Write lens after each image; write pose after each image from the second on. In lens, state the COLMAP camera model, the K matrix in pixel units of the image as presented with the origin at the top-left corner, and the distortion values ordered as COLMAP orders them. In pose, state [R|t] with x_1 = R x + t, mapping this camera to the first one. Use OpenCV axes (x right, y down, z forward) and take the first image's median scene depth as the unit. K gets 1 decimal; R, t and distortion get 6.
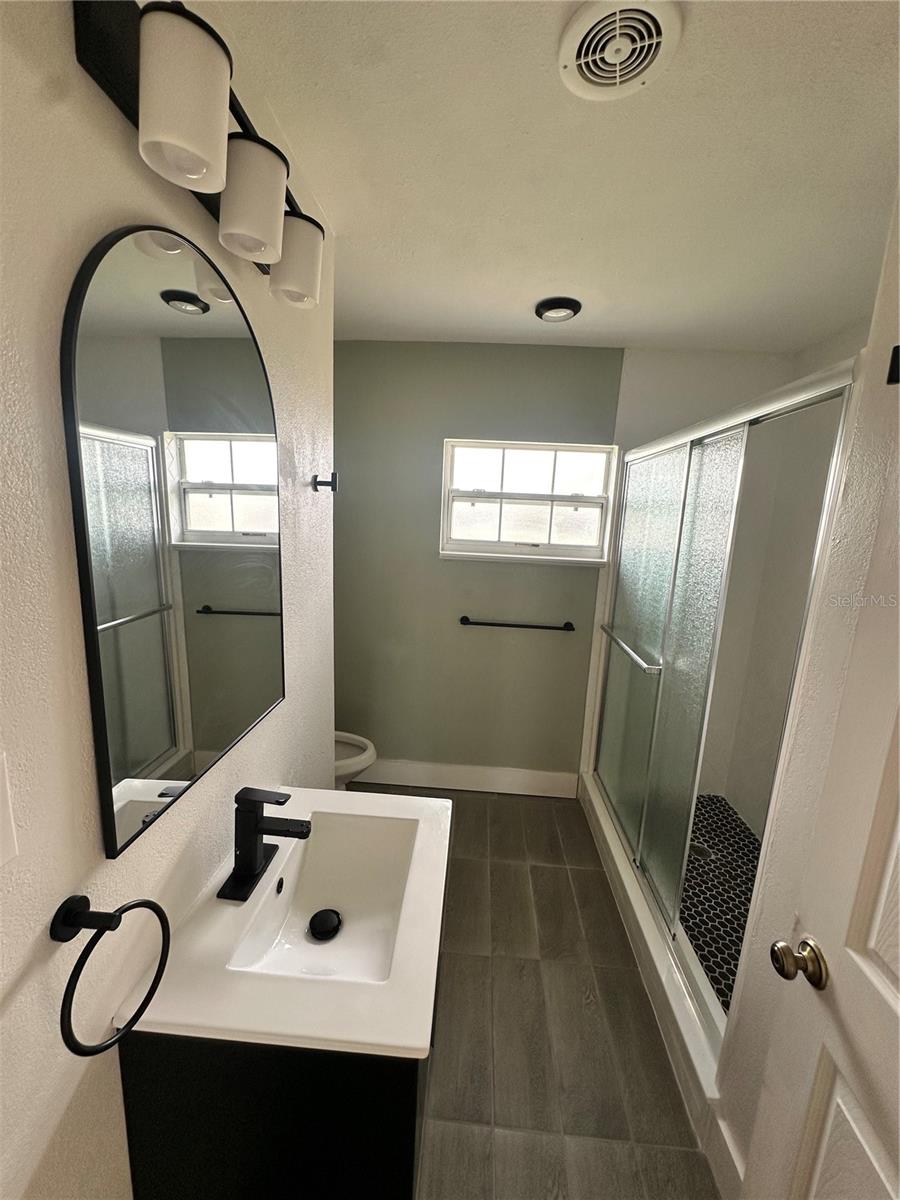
lens RADIAL K [[479.2, 0, 450.5], [0, 479.2, 600.8], [0, 0, 1]] dist [-0.006621, 0.001932]
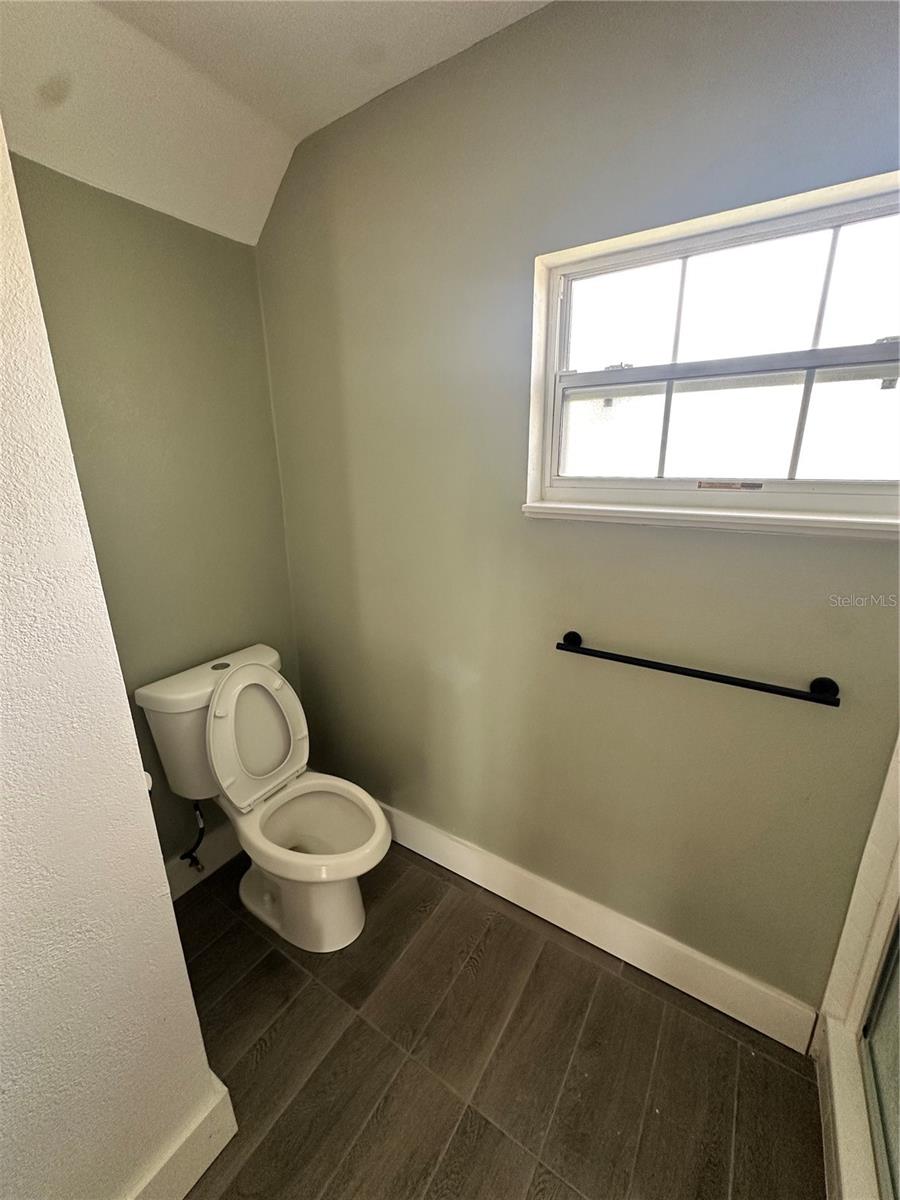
lens RADIAL K [[479.2, 0, 450.5], [0, 479.2, 600.8], [0, 0, 1]] dist [-0.006621, 0.001932]
pose [[0.870231, 0.086681, -0.484958, 0.159159], [-0.039410, 0.993493, 0.106857, -0.049615], [0.491065, -0.073878, 0.867984, 0.499710]]
